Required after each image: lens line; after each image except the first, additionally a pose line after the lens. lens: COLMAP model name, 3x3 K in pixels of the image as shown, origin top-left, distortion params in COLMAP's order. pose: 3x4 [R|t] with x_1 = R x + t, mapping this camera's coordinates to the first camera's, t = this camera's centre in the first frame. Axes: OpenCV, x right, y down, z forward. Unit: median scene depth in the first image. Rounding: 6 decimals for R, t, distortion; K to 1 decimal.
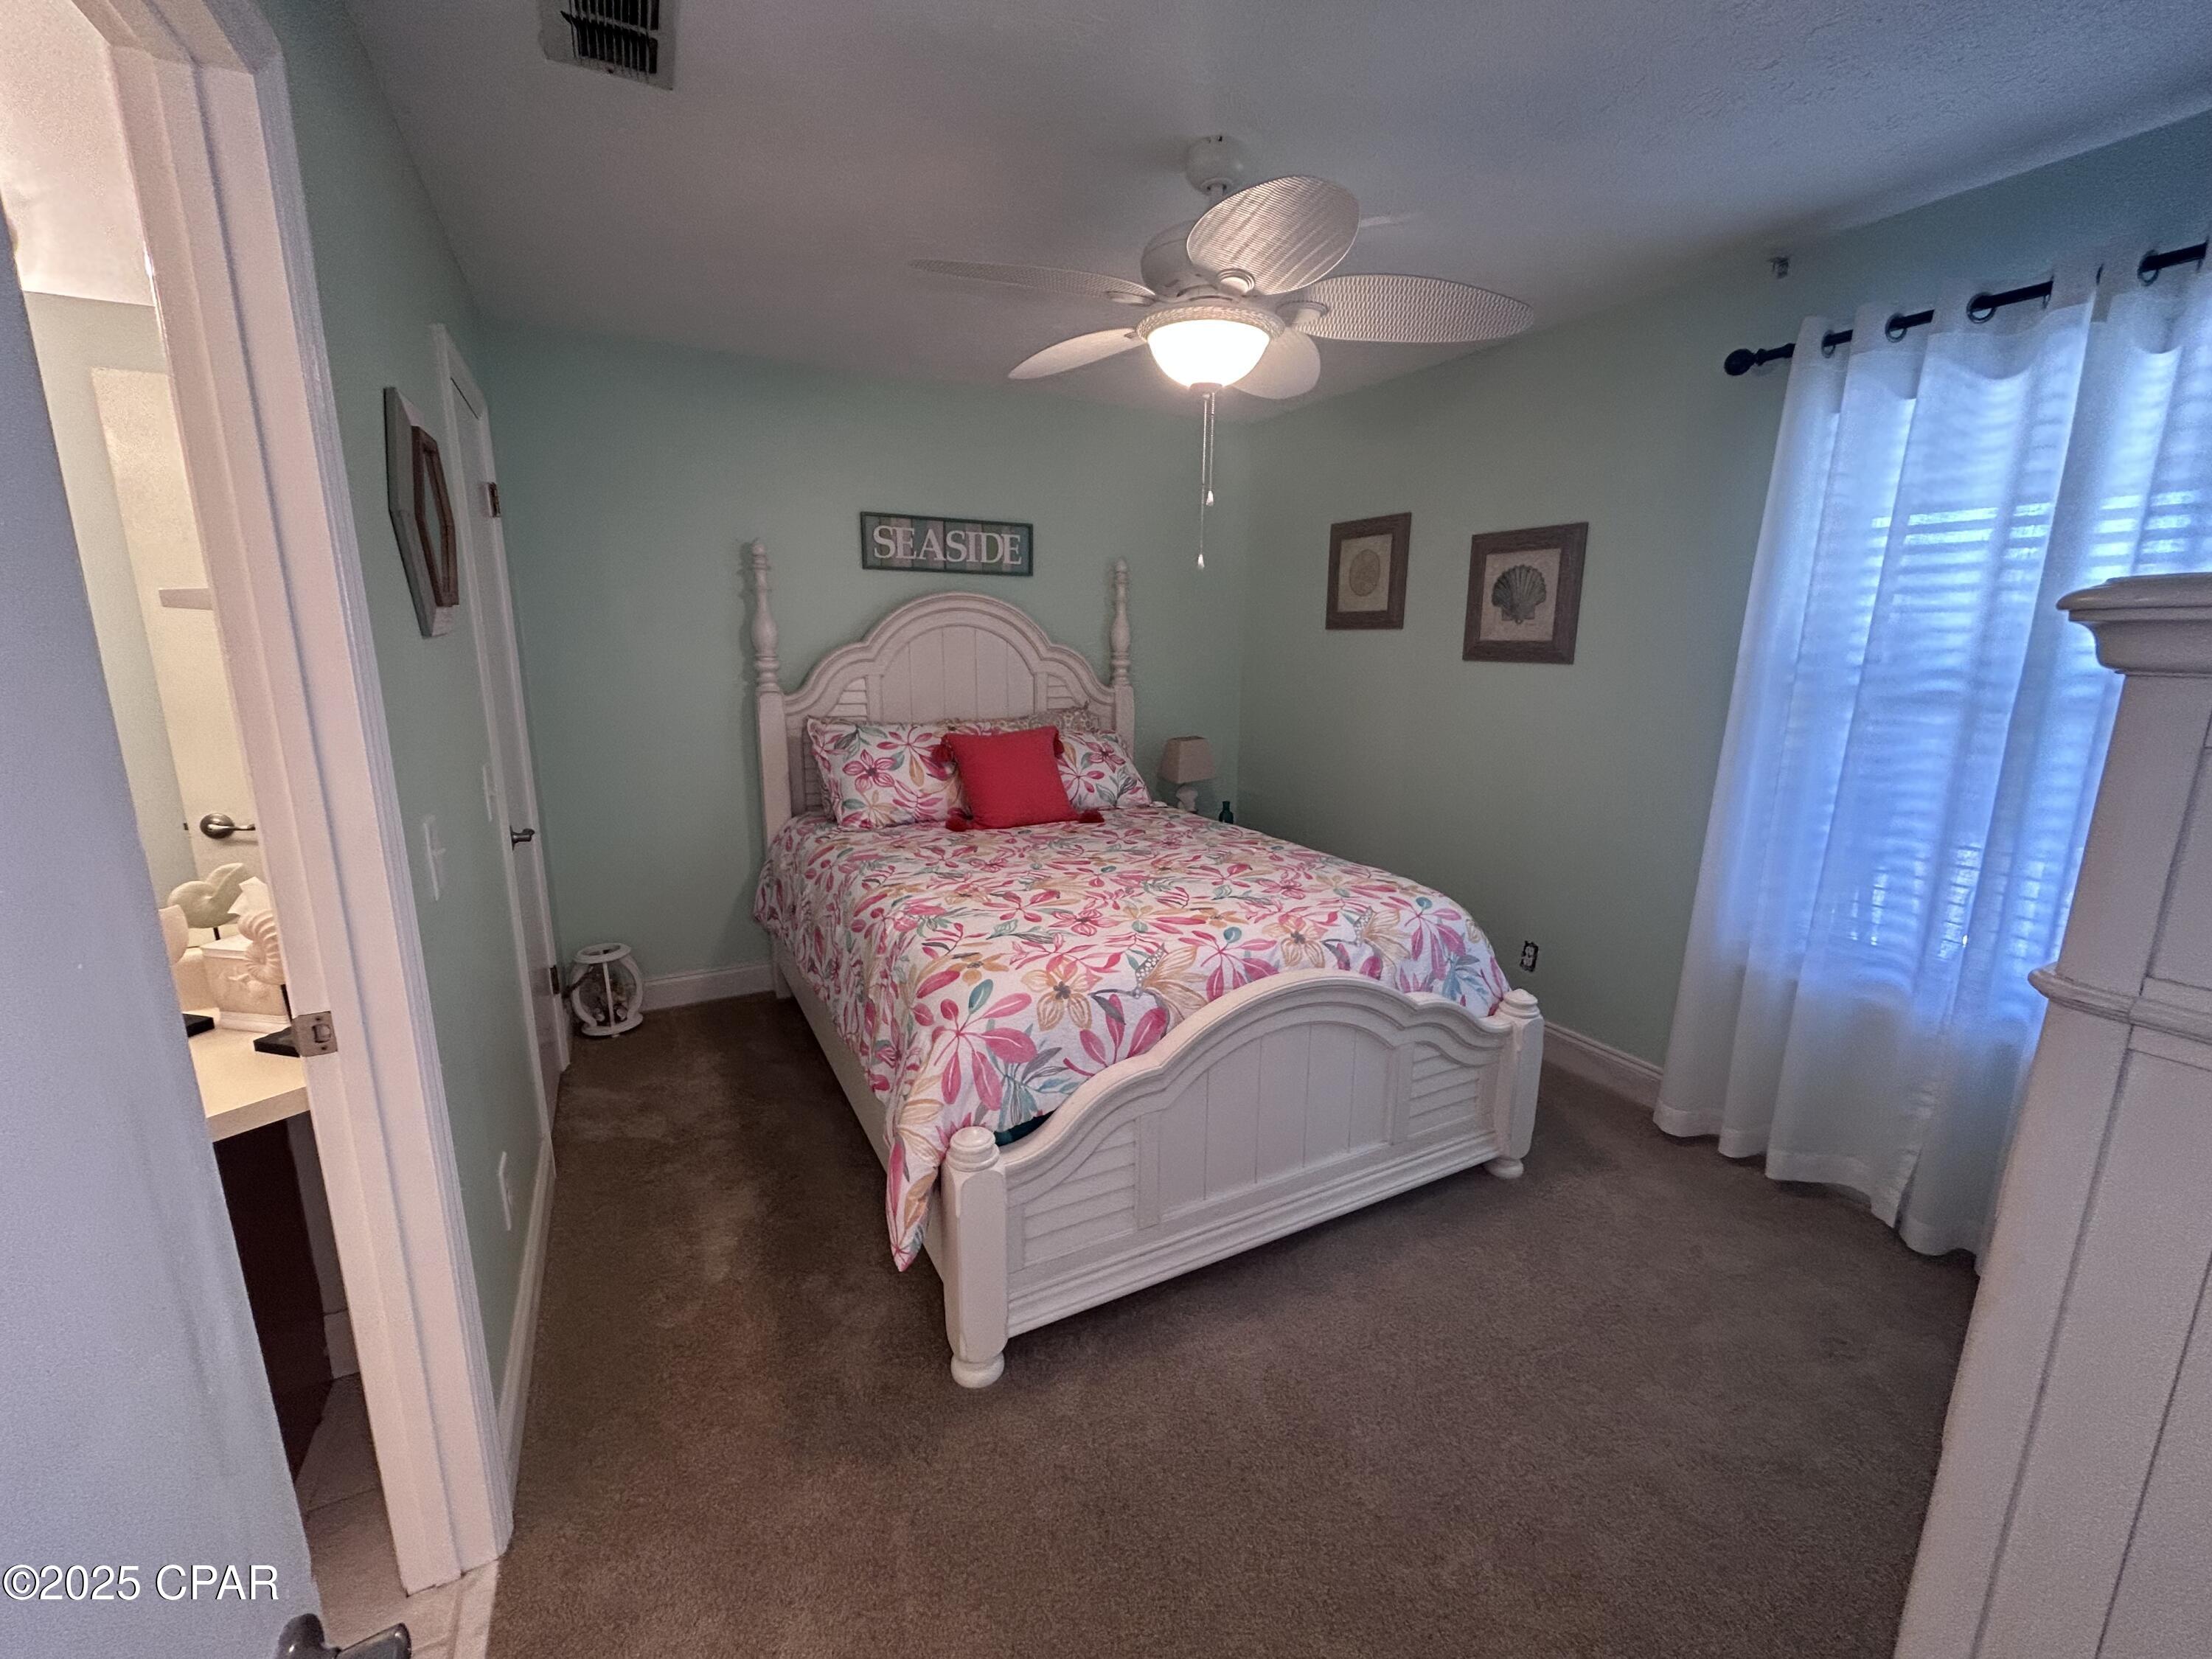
lens RADIAL K [[904.5, 0, 1116.5], [0, 904.5, 837.6], [0, 0, 1]] dist [-0.002036, 0.001223]
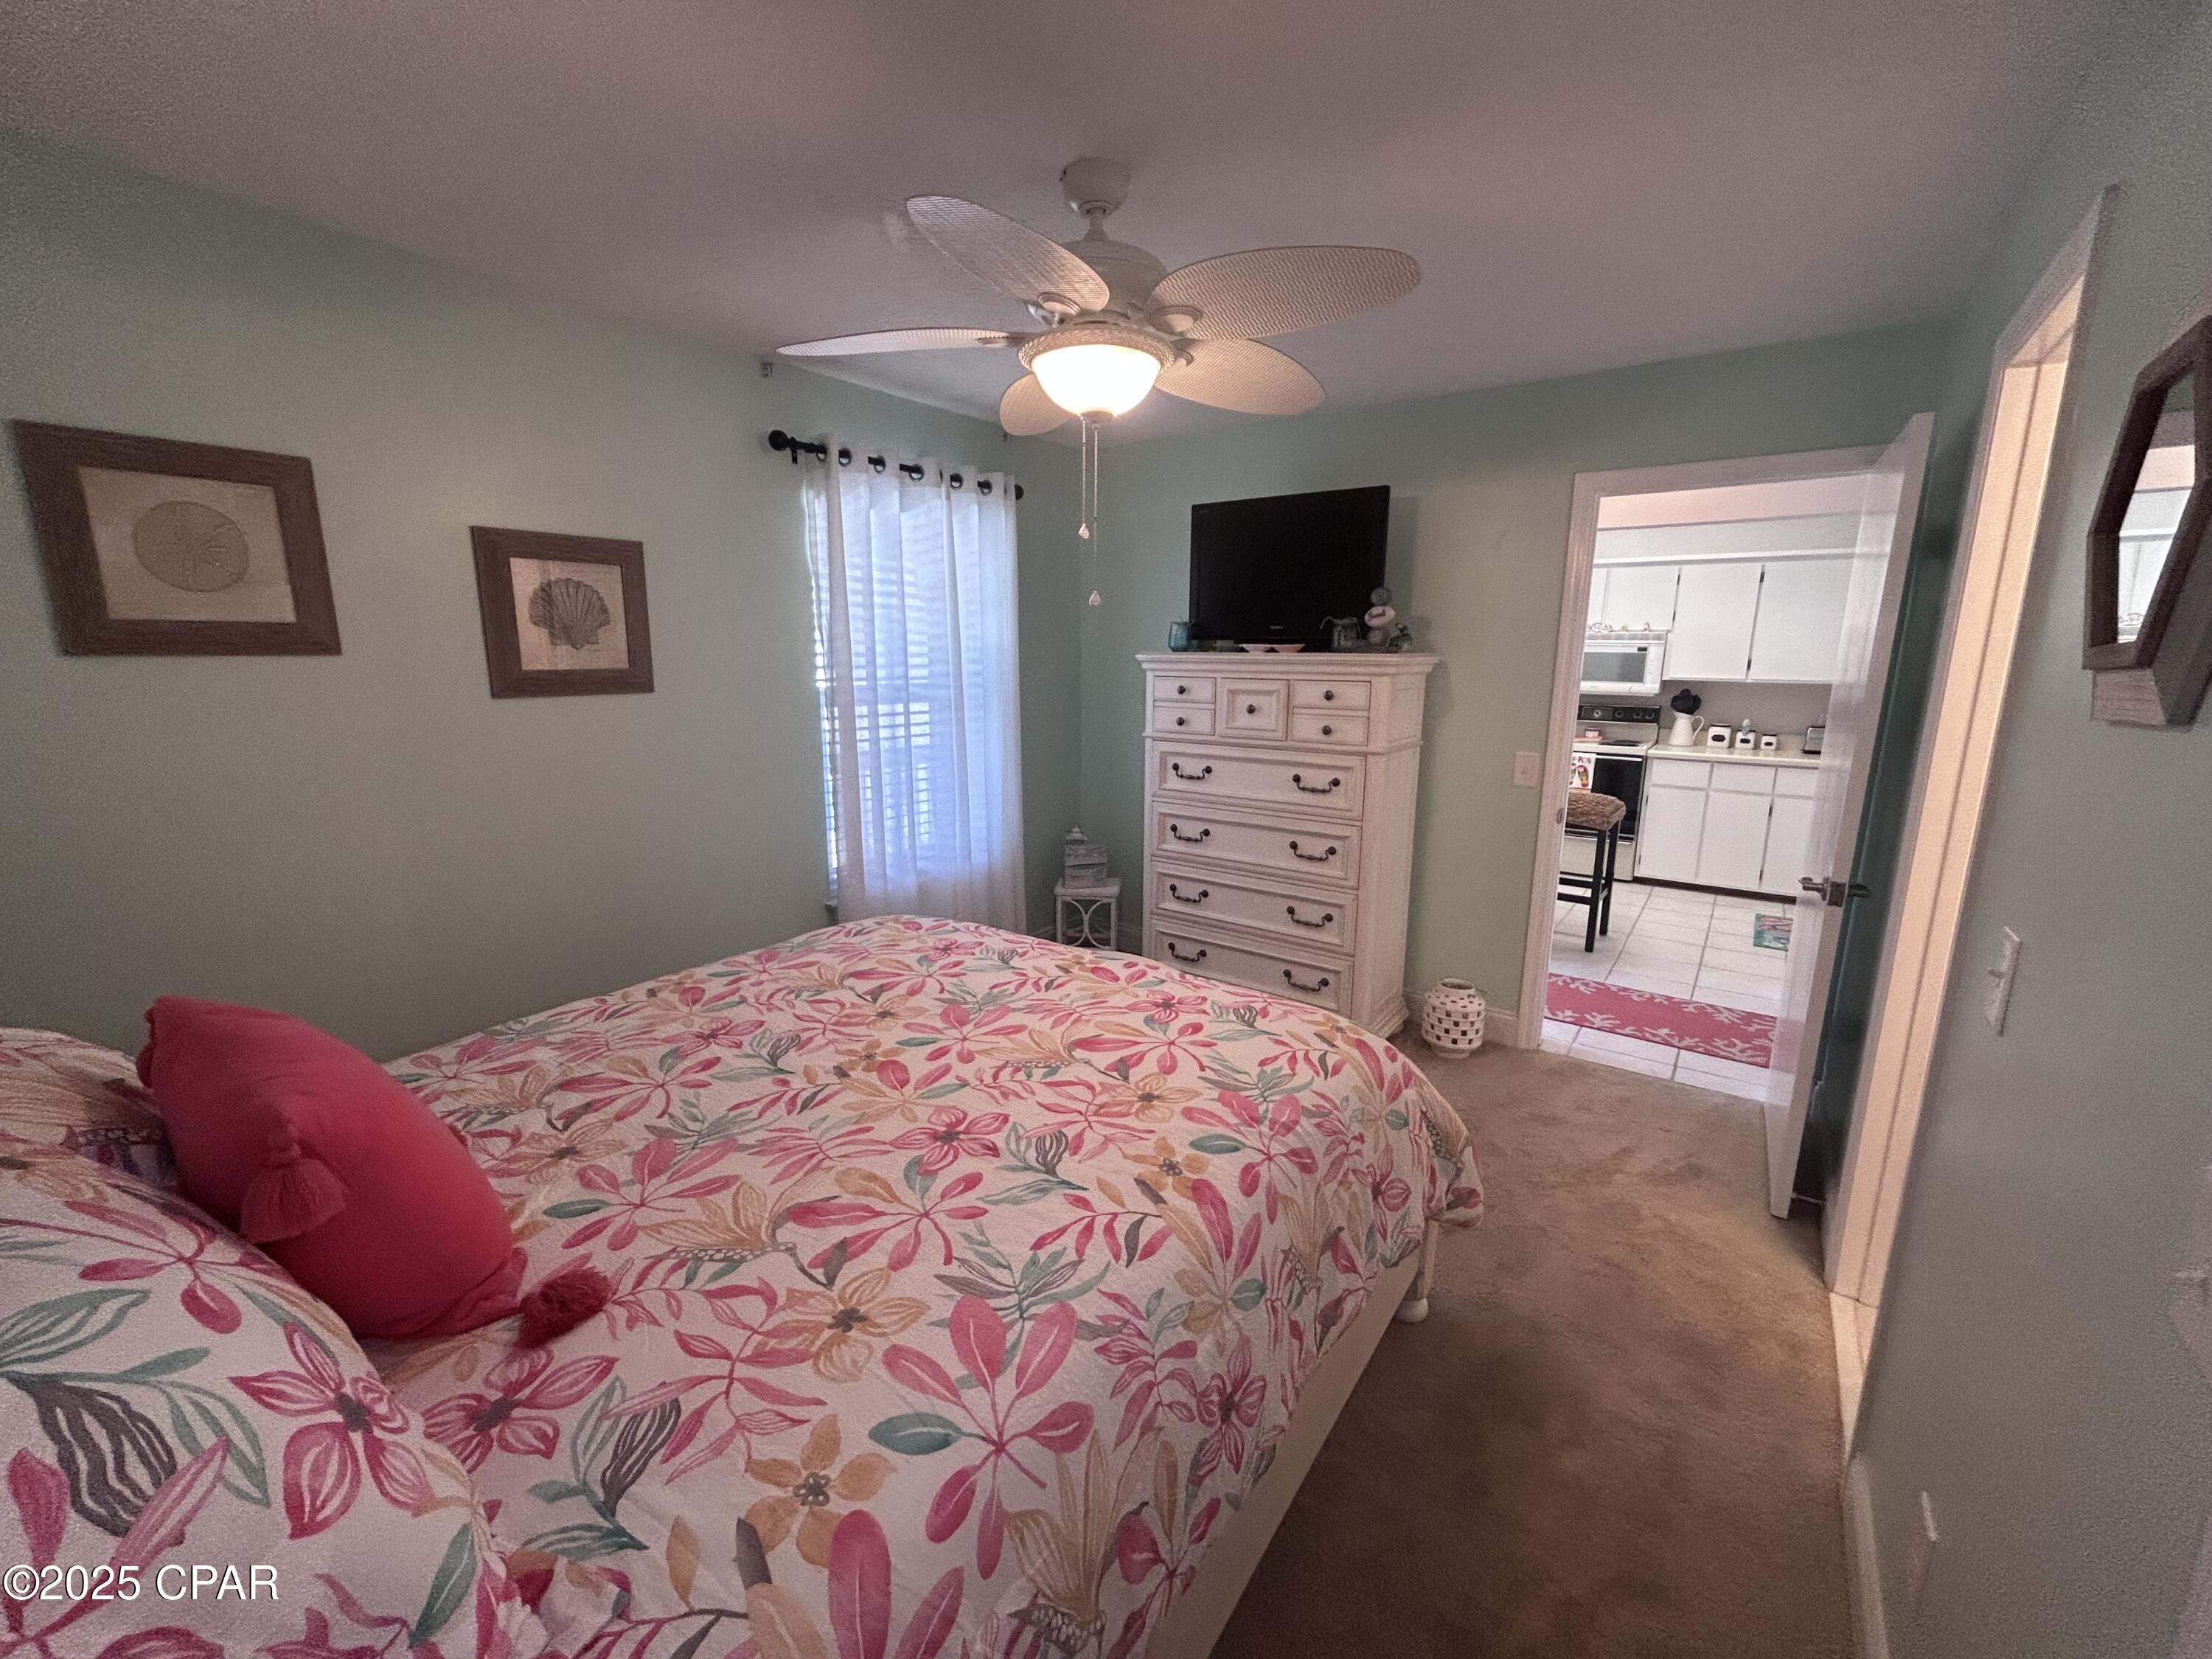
lens RADIAL K [[904.5, 0, 1108.6], [0, 904.5, 820.0], [0, 0, 1]] dist [-0.002036, 0.001223]
pose [[-0.446579, -0.170975, 0.878257, -0.591772], [0.193022, 0.940051, 0.281153, -0.261257], [-0.873676, 0.295080, -0.386805, 1.076920]]
